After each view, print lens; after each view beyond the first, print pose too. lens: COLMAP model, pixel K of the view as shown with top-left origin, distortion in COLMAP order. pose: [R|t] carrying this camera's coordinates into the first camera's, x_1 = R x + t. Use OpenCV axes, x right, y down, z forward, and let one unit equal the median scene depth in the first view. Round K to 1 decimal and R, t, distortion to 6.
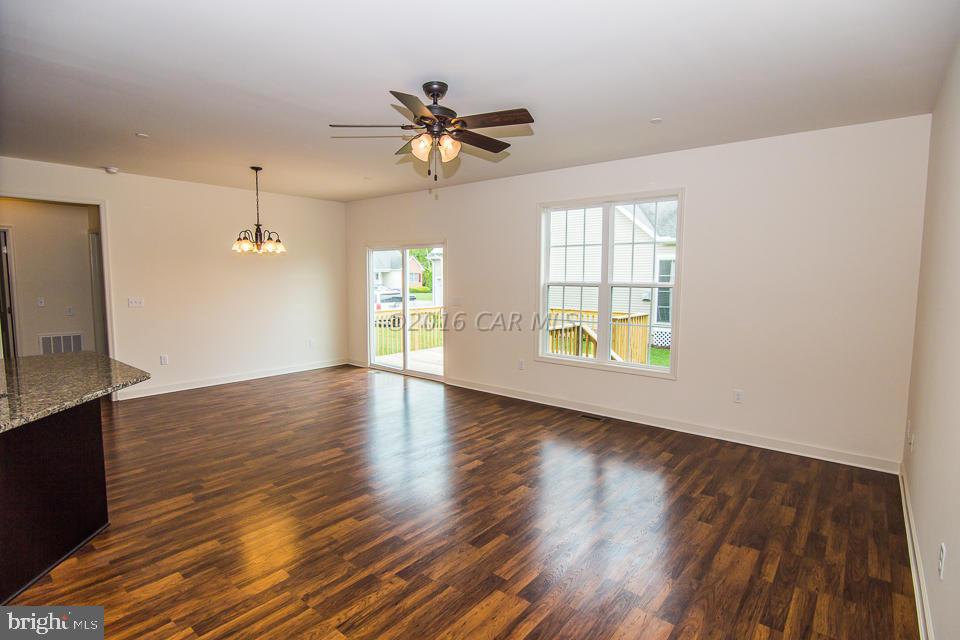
lens RADIAL K [[476.0, 0, 477.8], [0, 476.0, 321.5], [0, 0, 1]] dist [-0.017105, -0.000352]
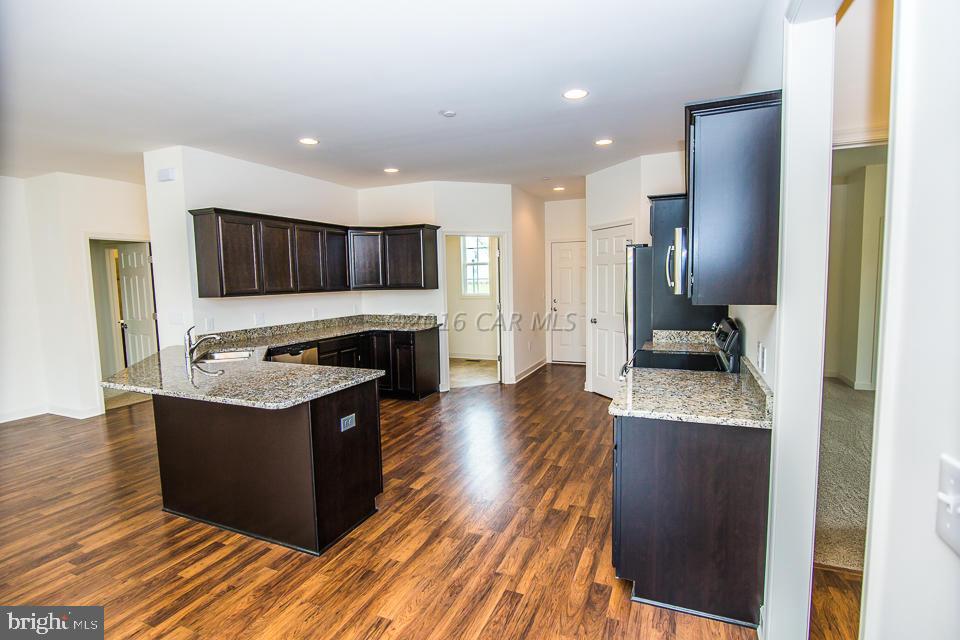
lens RADIAL K [[467.2, 0, 479.5], [0, 467.2, 321.2], [0, 0, 1]] dist [-0.018427, -0.000685]
pose [[-0.961541, 0.038745, -0.271915, -0.652919], [-0.011205, 0.983643, 0.179780, -0.106070], [0.274433, 0.175913, -0.945379, 1.146208]]
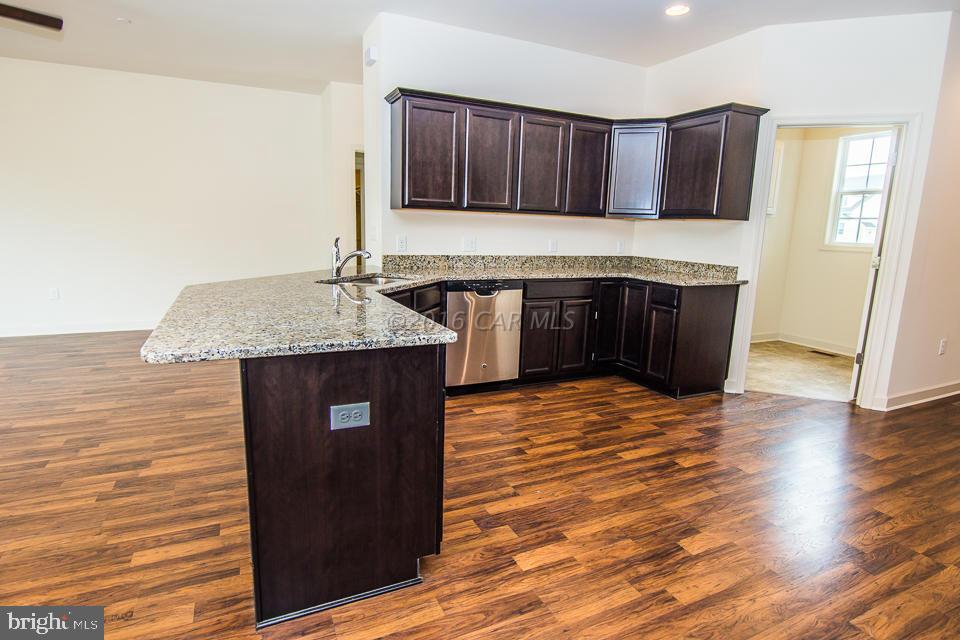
lens RADIAL K [[507.9, 0, 480.0], [0, 507.9, 320.0], [0, 0, 1]] dist [-0.017565, -0.001057]
pose [[-0.905034, -0.109965, 0.410879, -0.833660], [0.004371, 0.963547, 0.267505, -0.035767], [-0.425317, 0.243897, -0.871562, 0.853686]]
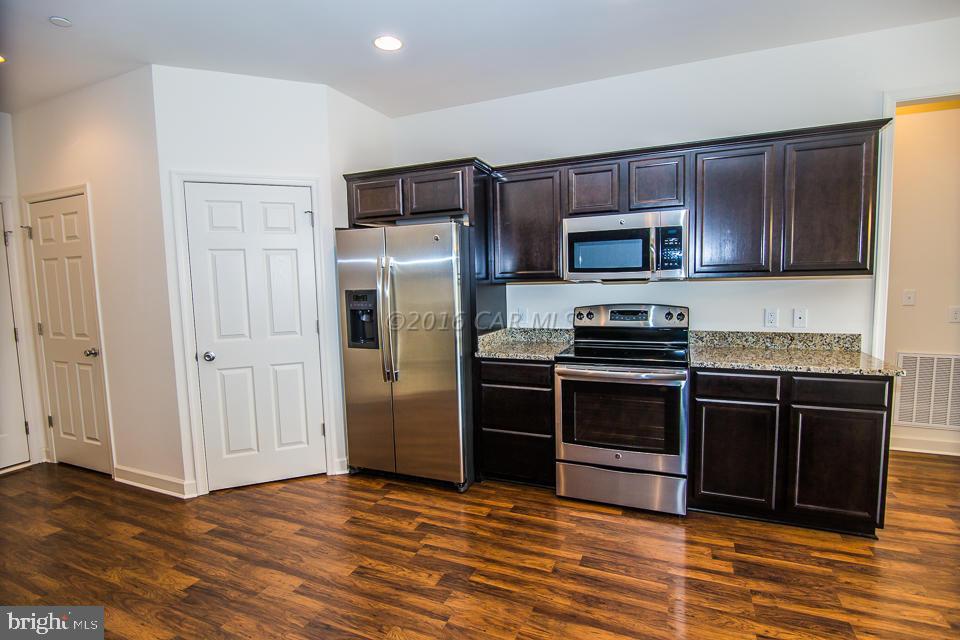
lens RADIAL K [[467.2, 0, 479.5], [0, 467.2, 321.2], [0, 0, 1]] dist [-0.018427, -0.000685]
pose [[0.279401, 0.071329, -0.957521, -0.575703], [-0.065109, 0.996349, 0.055223, -0.009278], [0.957964, 0.046914, 0.283025, 0.344020]]
